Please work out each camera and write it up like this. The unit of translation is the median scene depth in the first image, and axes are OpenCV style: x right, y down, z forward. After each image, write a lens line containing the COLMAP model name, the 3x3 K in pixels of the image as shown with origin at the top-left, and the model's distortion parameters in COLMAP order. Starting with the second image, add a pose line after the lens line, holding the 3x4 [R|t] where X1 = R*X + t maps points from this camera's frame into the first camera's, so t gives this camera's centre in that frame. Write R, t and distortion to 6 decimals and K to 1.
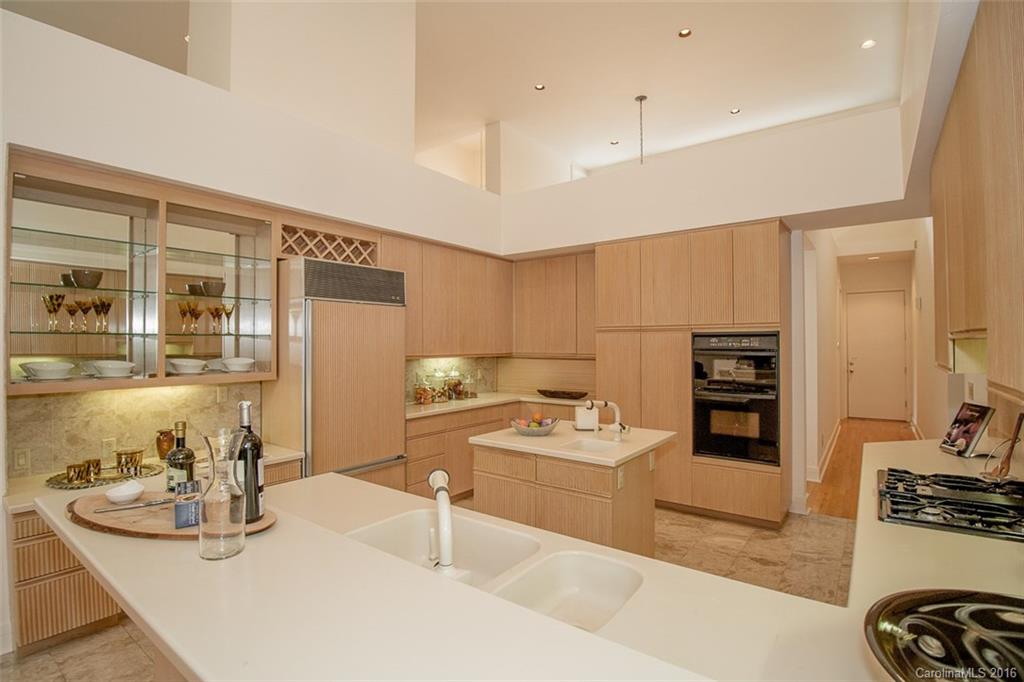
lens RADIAL K [[490.8, 0, 506.9], [0, 490.8, 344.7], [0, 0, 1]] dist [-0.020272, -0.004491]
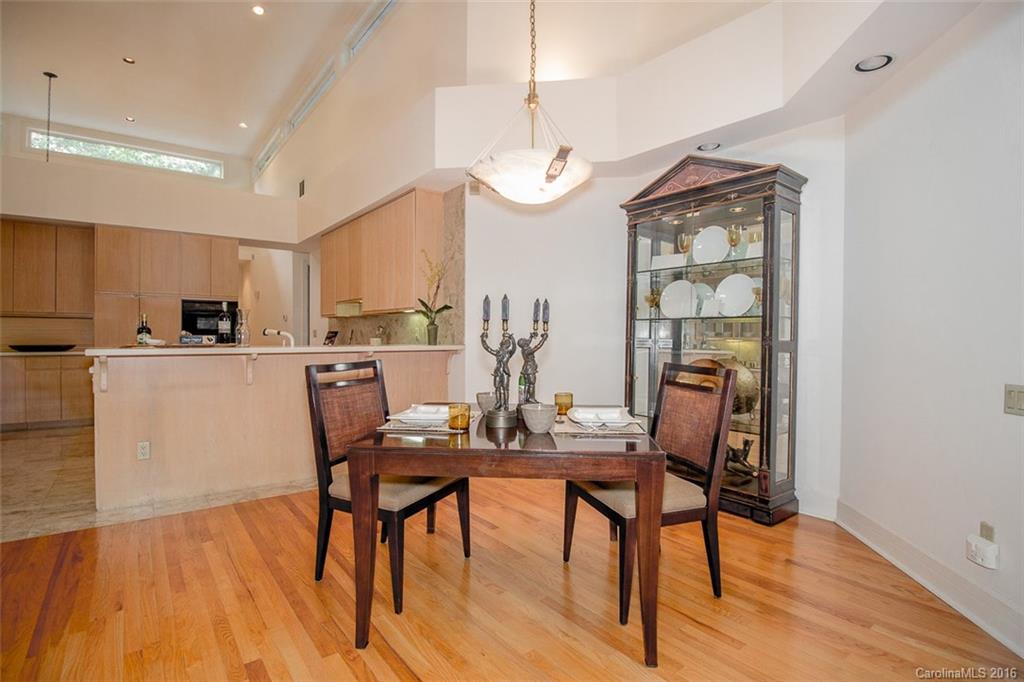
lens RADIAL K [[490.8, 0, 504.5], [0, 490.8, 338.2], [0, 0, 1]] dist [-0.020272, -0.004491]
pose [[0.270372, -0.004768, 0.962744, -0.835413], [-0.004141, 0.999973, 0.006115, 0.085132], [-0.962747, -0.005640, 0.270345, -0.392131]]
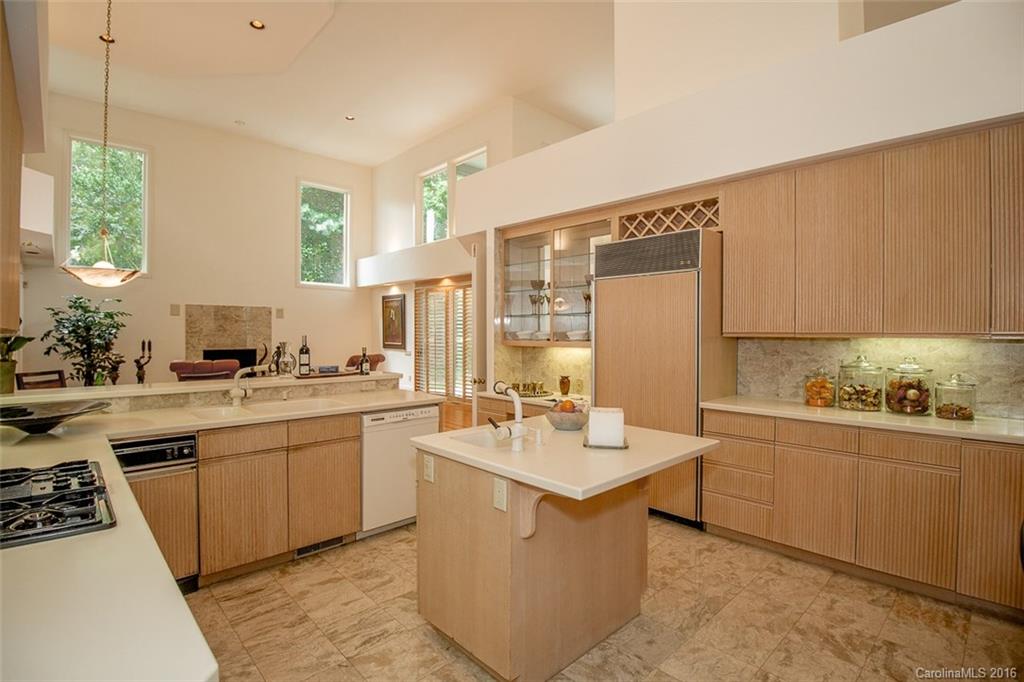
lens RADIAL K [[490.8, 0, 507.5], [0, 490.8, 333.0], [0, 0, 1]] dist [-0.020272, -0.004491]
pose [[-0.164237, 0.018159, -0.986254, 0.634195], [0.007835, 0.999823, 0.017104, 0.007781], [0.986390, -0.004918, -0.164350, 0.793512]]
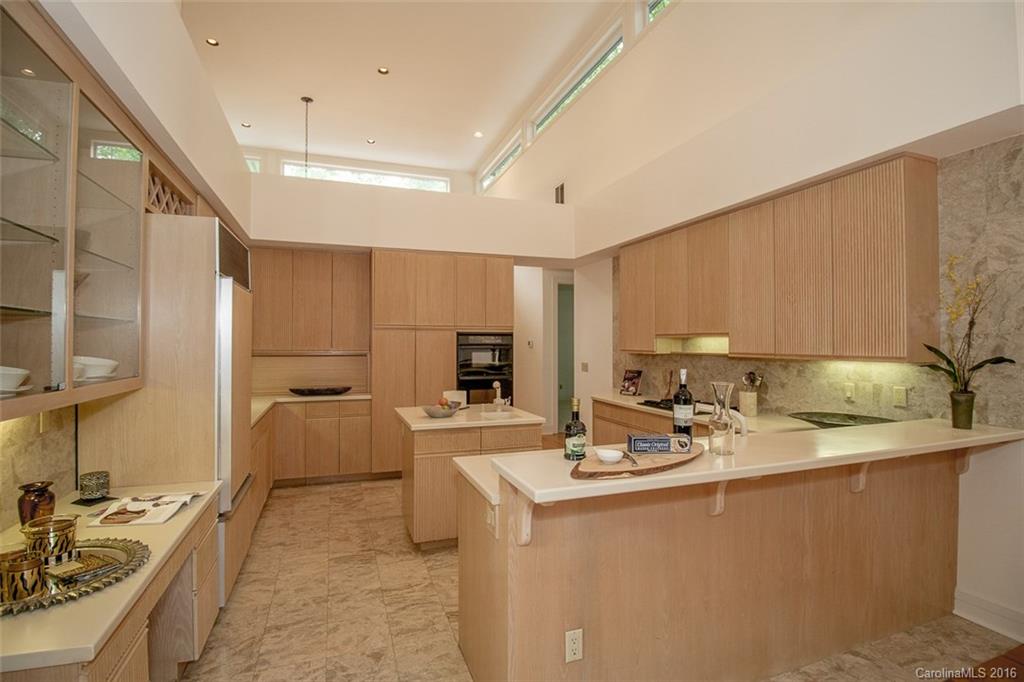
lens RADIAL K [[490.8, 0, 515.4], [0, 490.8, 340.6], [0, 0, 1]] dist [-0.020272, -0.004491]
pose [[0.539385, 0.007904, 0.842022, -0.644536], [-0.000623, 0.999959, -0.008988, 0.010120], [-0.842059, 0.004324, 0.539368, 0.173491]]
